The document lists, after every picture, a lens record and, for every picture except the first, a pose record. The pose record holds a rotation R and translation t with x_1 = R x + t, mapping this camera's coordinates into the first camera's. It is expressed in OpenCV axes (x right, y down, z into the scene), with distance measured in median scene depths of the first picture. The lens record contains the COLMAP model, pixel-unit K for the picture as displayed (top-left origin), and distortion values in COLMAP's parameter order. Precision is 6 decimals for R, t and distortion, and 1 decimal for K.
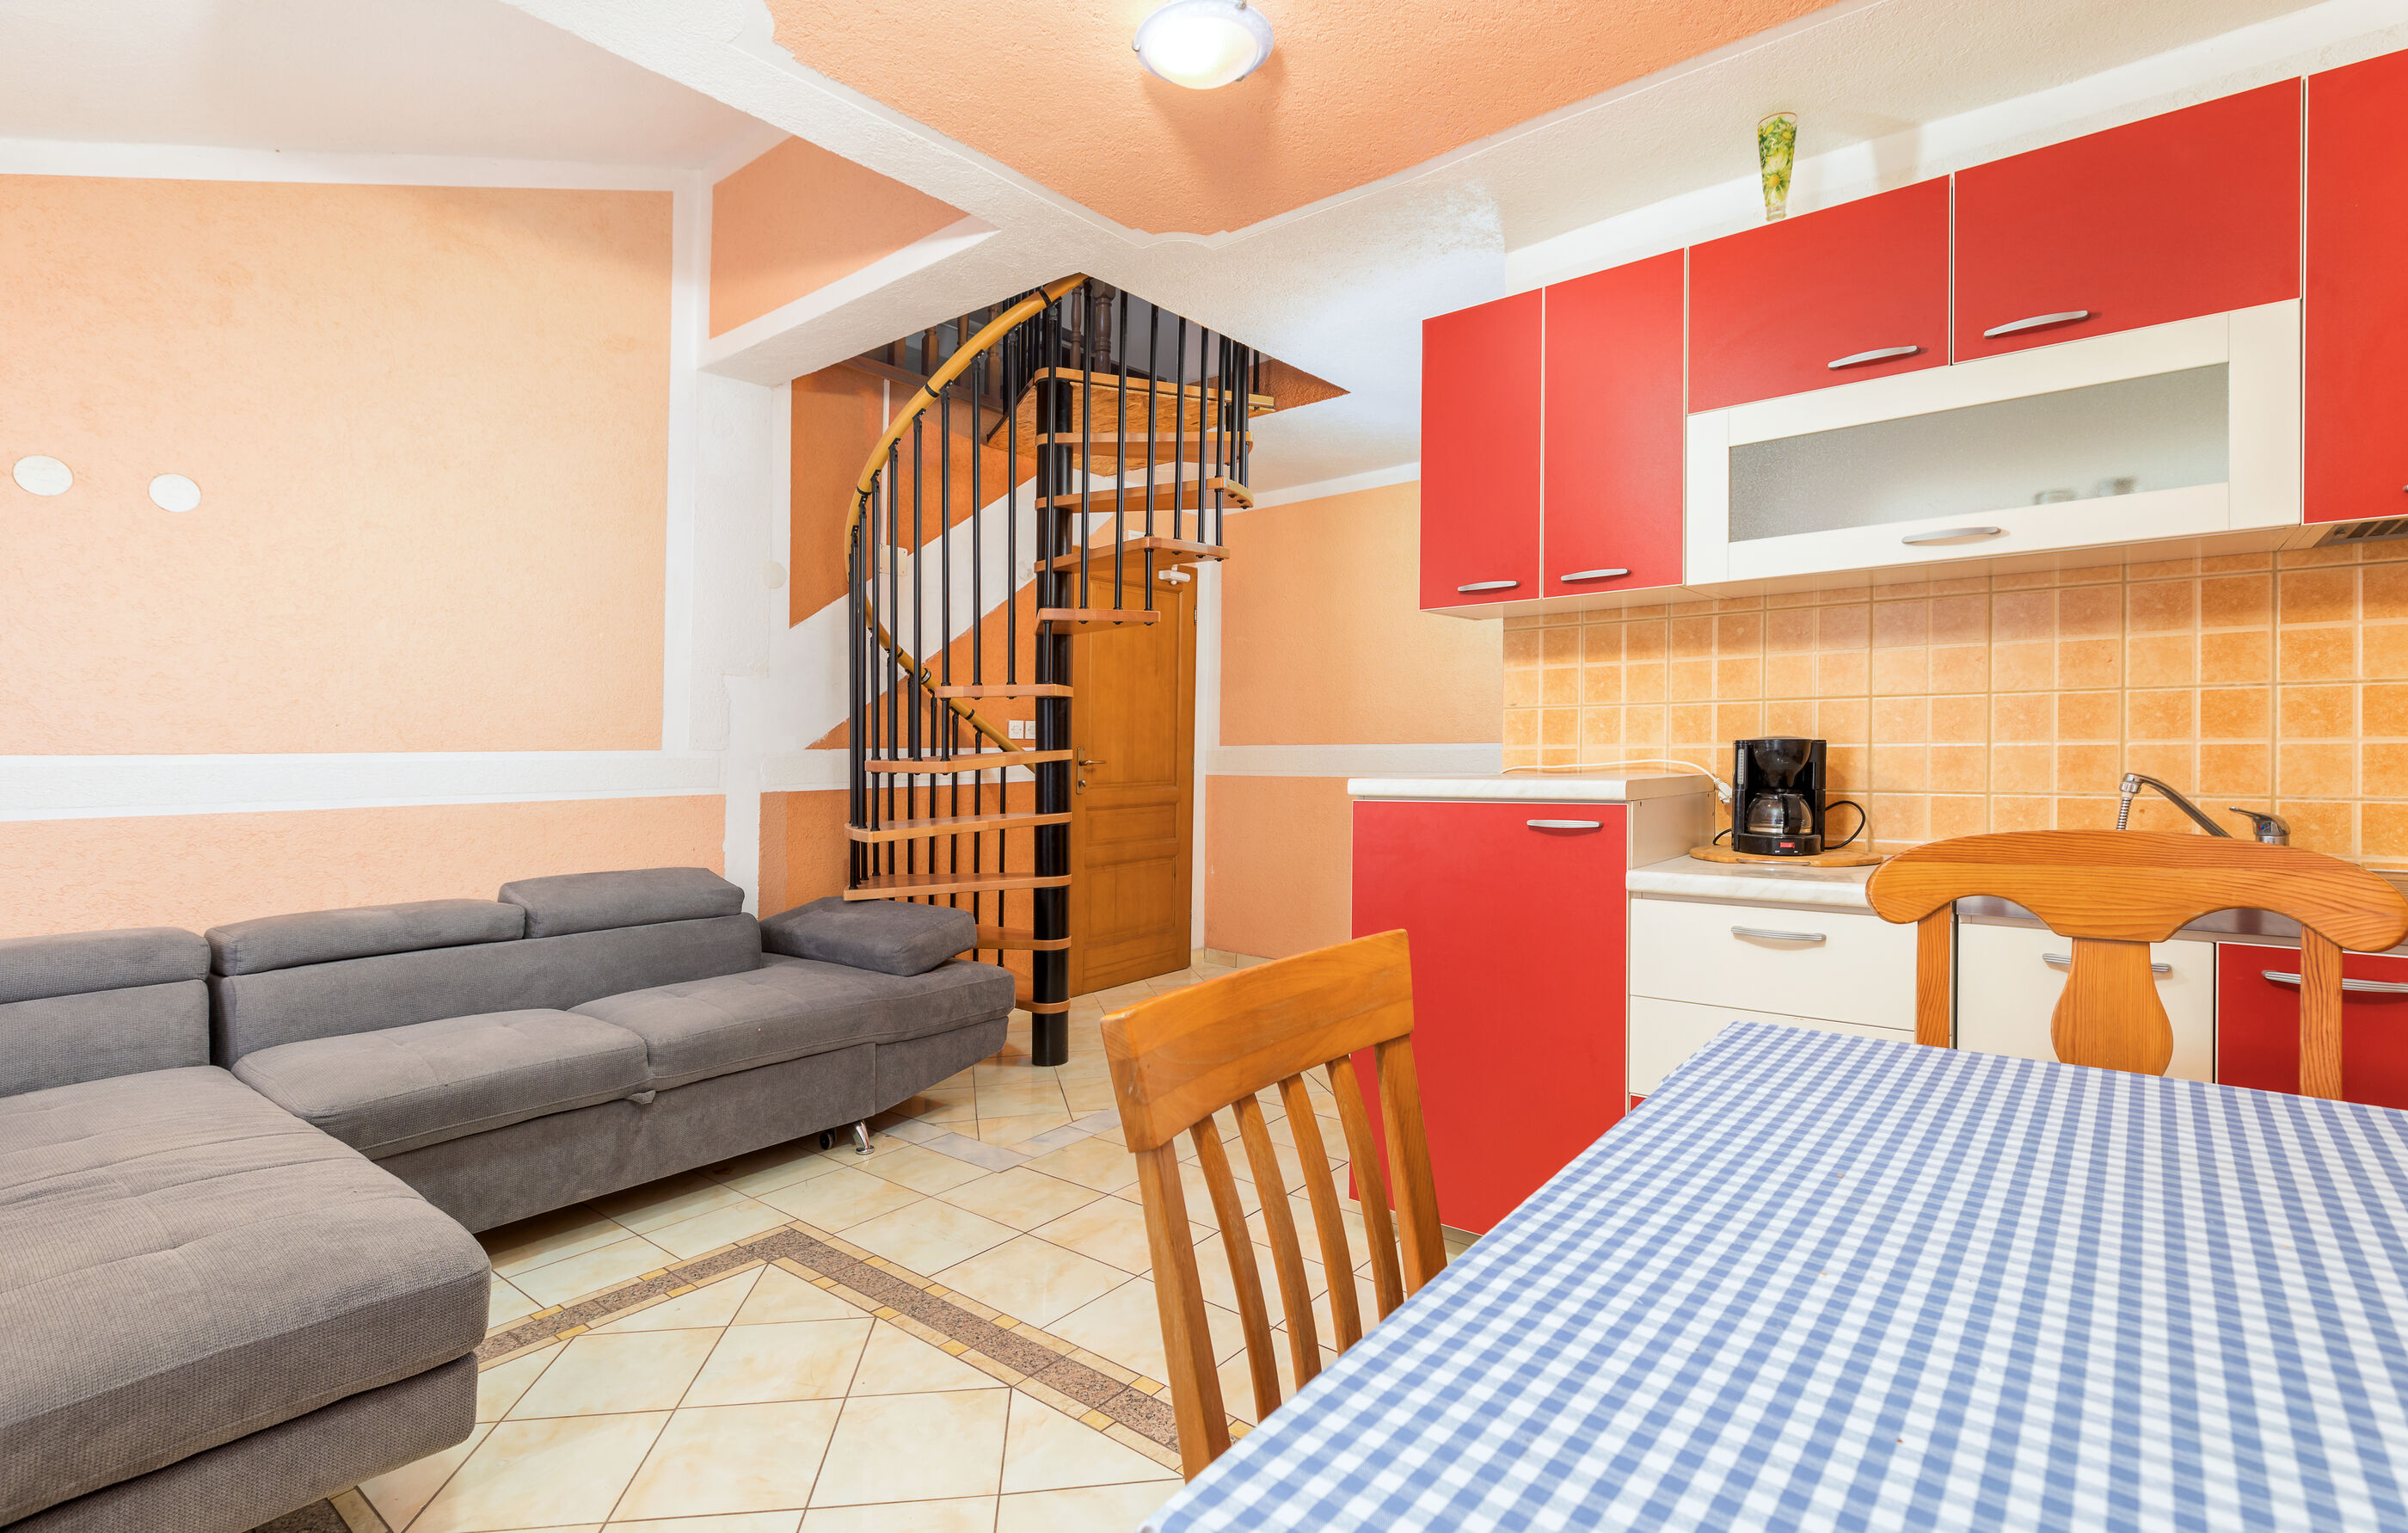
lens RADIAL K [[1096.6, 0, 1287.9], [0, 1096.6, 720.1], [0, 0, 1]] dist [0.014884, 0.000106]
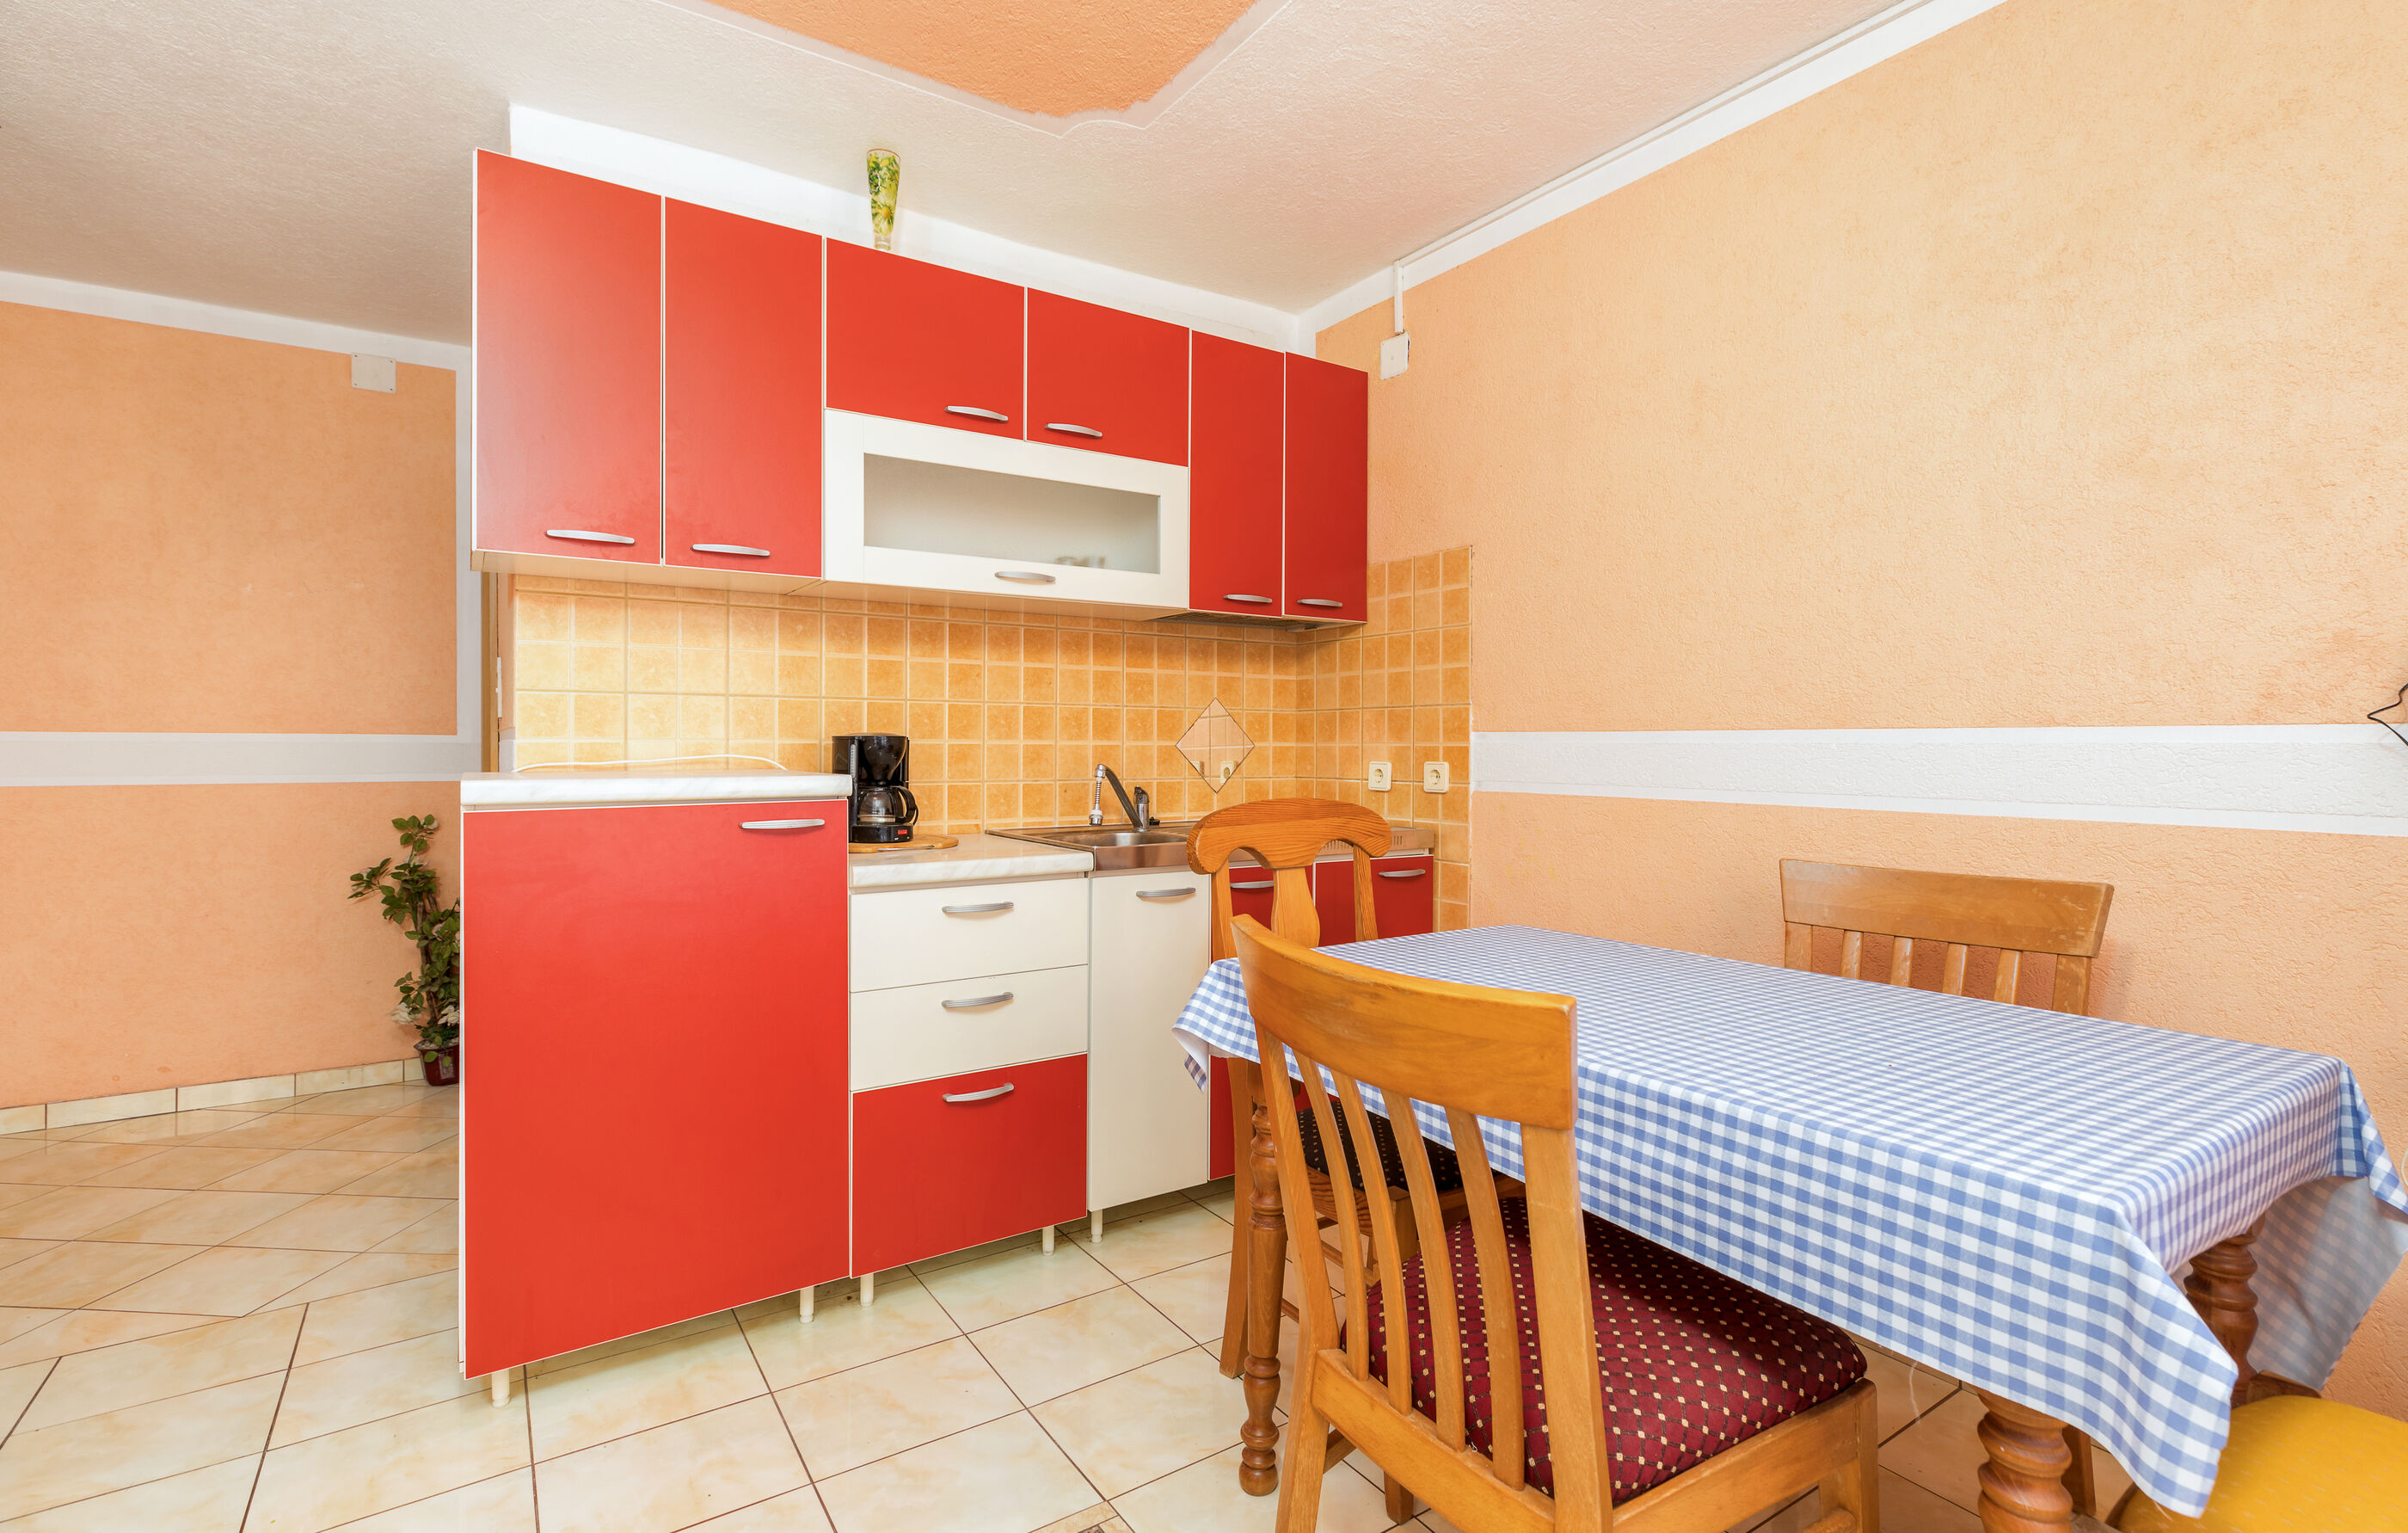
lens RADIAL K [[1122.2, 0, 1159.8], [0, 1122.2, 741.1], [0, 0, 1]] dist [0.010288, -0.000568]
pose [[0.346985, 0.011681, 0.937798, -0.506667], [-0.033744, 0.999430, 0.000037, 0.013425], [-0.937264, -0.031658, 0.347181, 0.375658]]
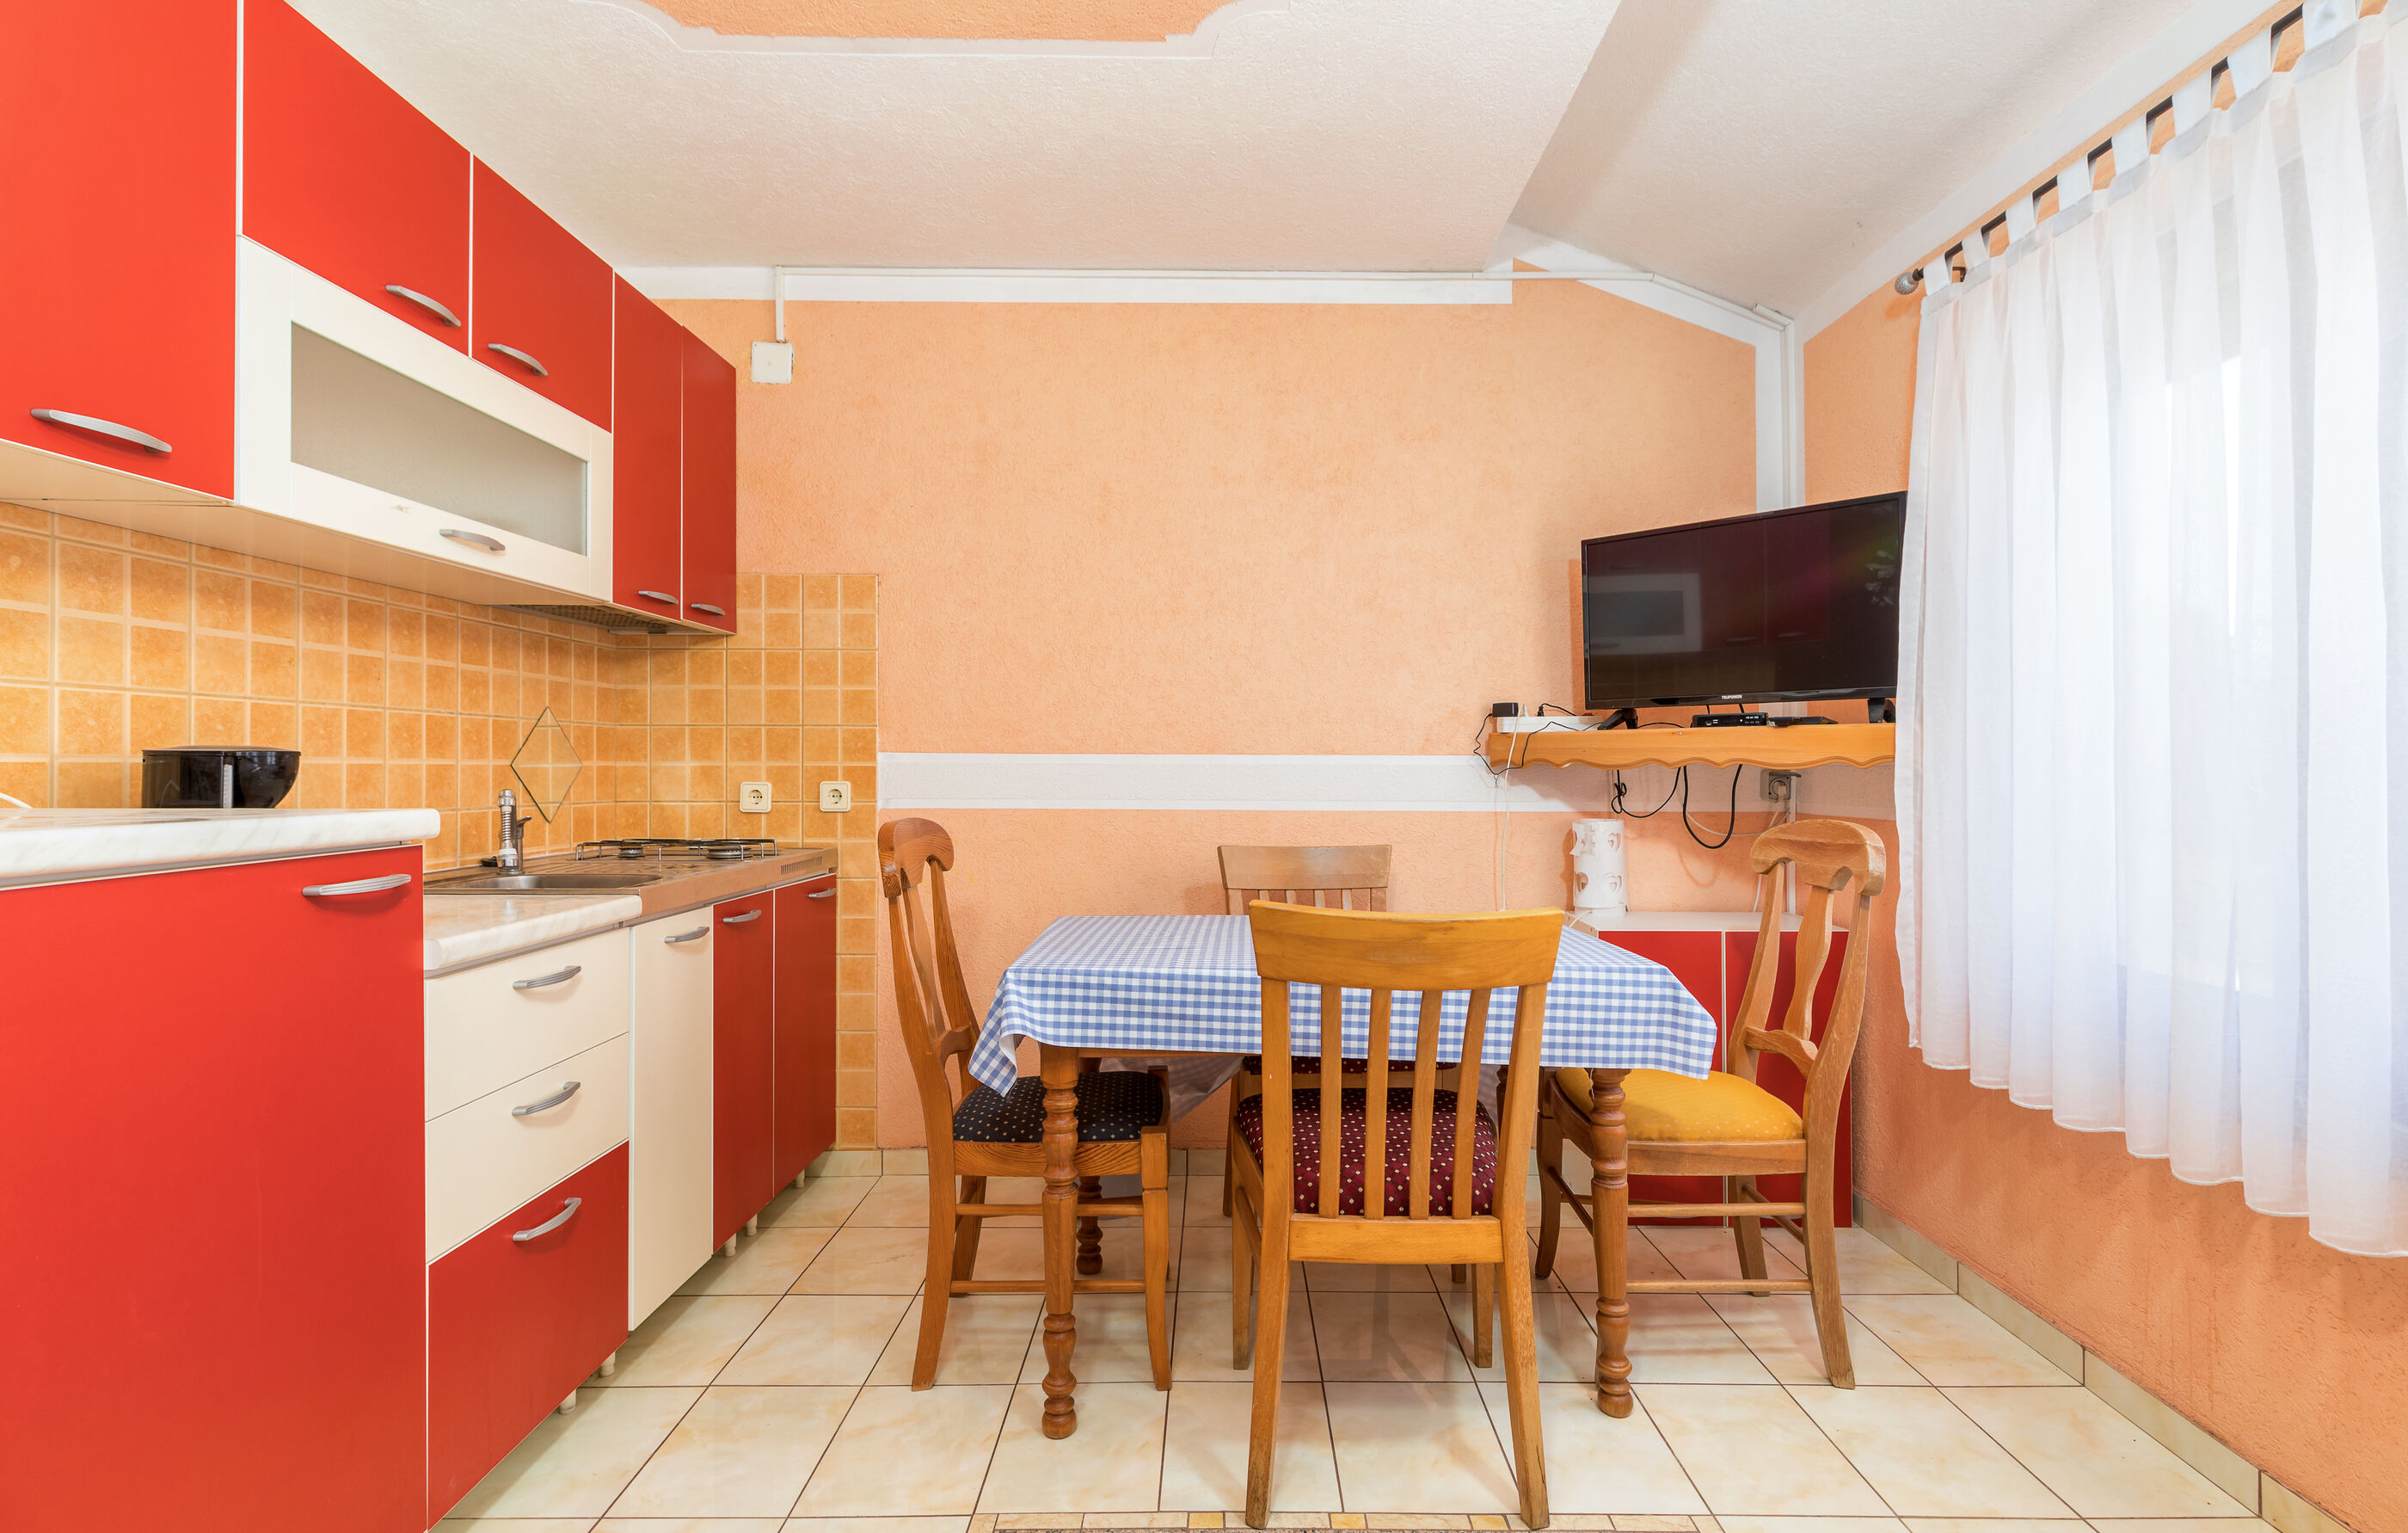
lens RADIAL K [[1149.5, 0, 1269.8], [0, 1149.5, 753.6], [0, 0, 1]] dist [0.014523, 0.000057]
pose [[-0.620615, 0.013923, 0.783992, -0.551178], [-0.023067, 0.999085, -0.036002, 0.031690], [-0.783776, -0.040428, -0.619726, 0.992690]]
